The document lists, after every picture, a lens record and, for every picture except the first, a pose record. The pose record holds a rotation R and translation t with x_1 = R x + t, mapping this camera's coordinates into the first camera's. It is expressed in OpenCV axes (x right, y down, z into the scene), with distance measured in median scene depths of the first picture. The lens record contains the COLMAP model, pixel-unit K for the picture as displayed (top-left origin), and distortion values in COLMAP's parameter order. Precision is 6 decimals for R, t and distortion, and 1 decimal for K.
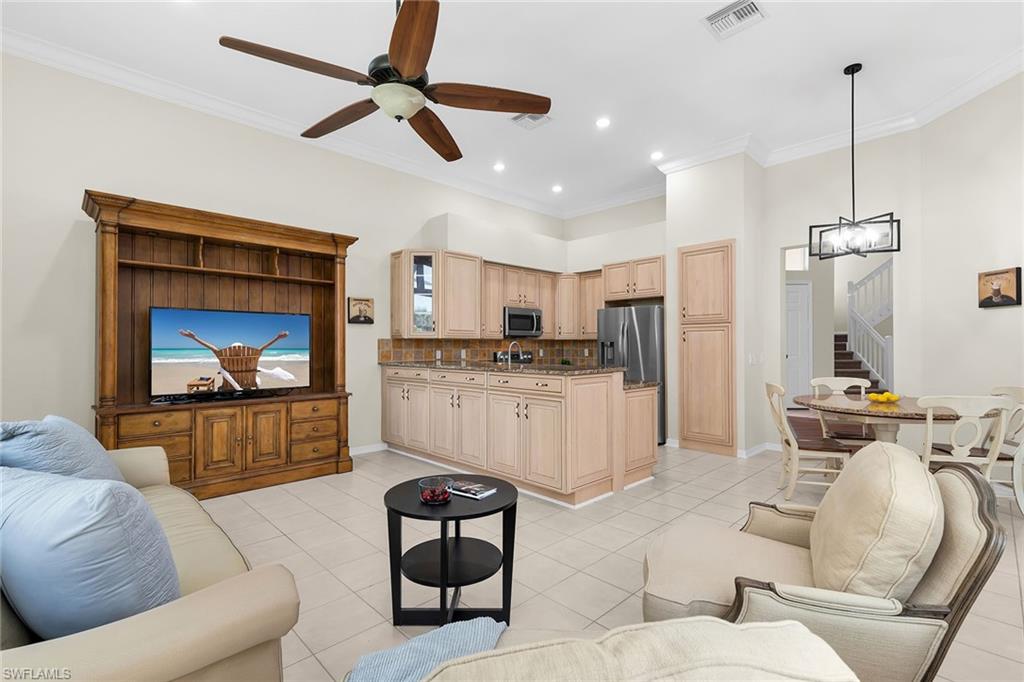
lens RADIAL K [[465.6, 0, 516.6], [0, 465.6, 343.7], [0, 0, 1]] dist [0.005960, -0.000180]
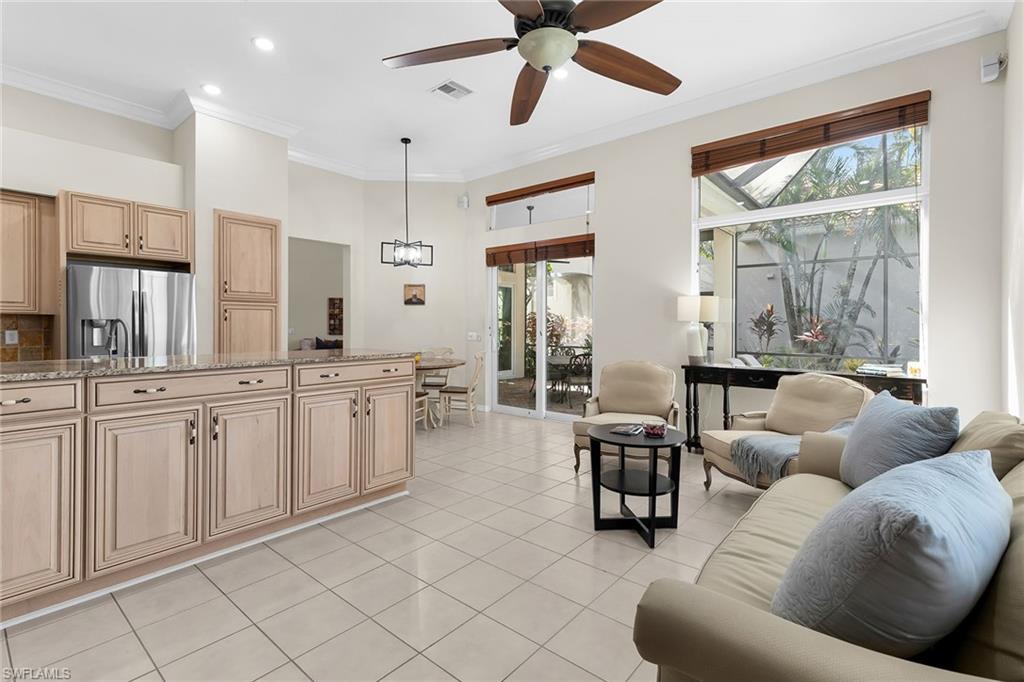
lens RADIAL K [[465.6, 0, 512.8], [0, 465.6, 330.6], [0, 0, 1]] dist [0.005960, -0.000180]
pose [[-0.100938, -0.008720, 0.994854, -0.535898], [-0.005498, 0.999951, 0.008207, 0.003836], [-0.994878, -0.004641, -0.100981, 0.536314]]
